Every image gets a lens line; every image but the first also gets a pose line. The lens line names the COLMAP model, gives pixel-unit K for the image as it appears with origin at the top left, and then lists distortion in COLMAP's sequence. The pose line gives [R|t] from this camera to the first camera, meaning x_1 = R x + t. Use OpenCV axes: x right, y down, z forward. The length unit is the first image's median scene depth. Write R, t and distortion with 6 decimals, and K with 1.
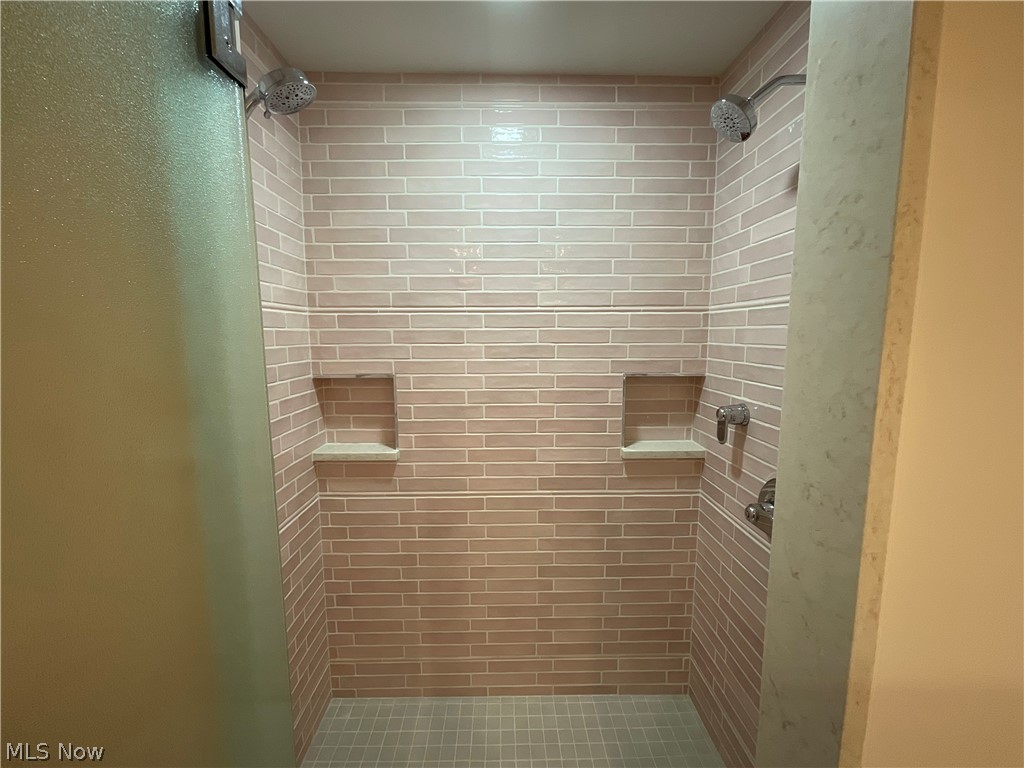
lens RADIAL K [[416.4, 0, 512.0], [0, 416.4, 384.0], [0, 0, 1]] dist [-0.011352, 0.008705]
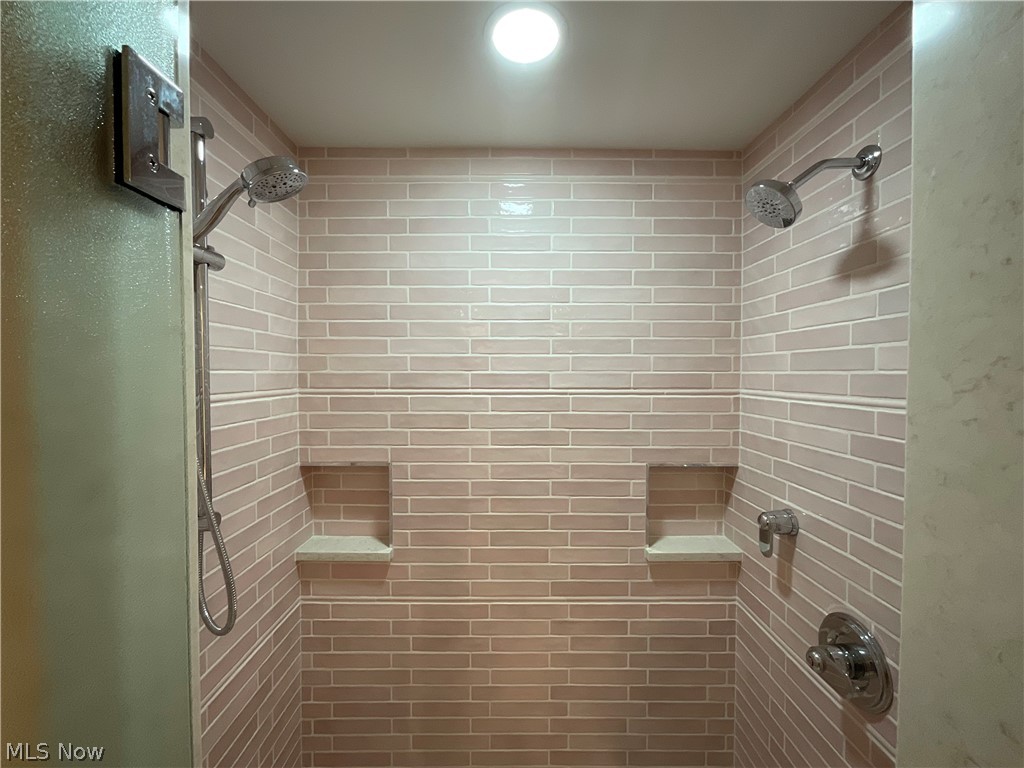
lens RADIAL K [[416.4, 0, 512.0], [0, 416.4, 384.0], [0, 0, 1]] dist [-0.011352, 0.008705]
pose [[0.999930, 0.004952, -0.010737, -0.011683], [-0.005922, 0.995720, -0.092236, -0.113248], [0.010235, 0.092293, 0.995679, 0.094817]]
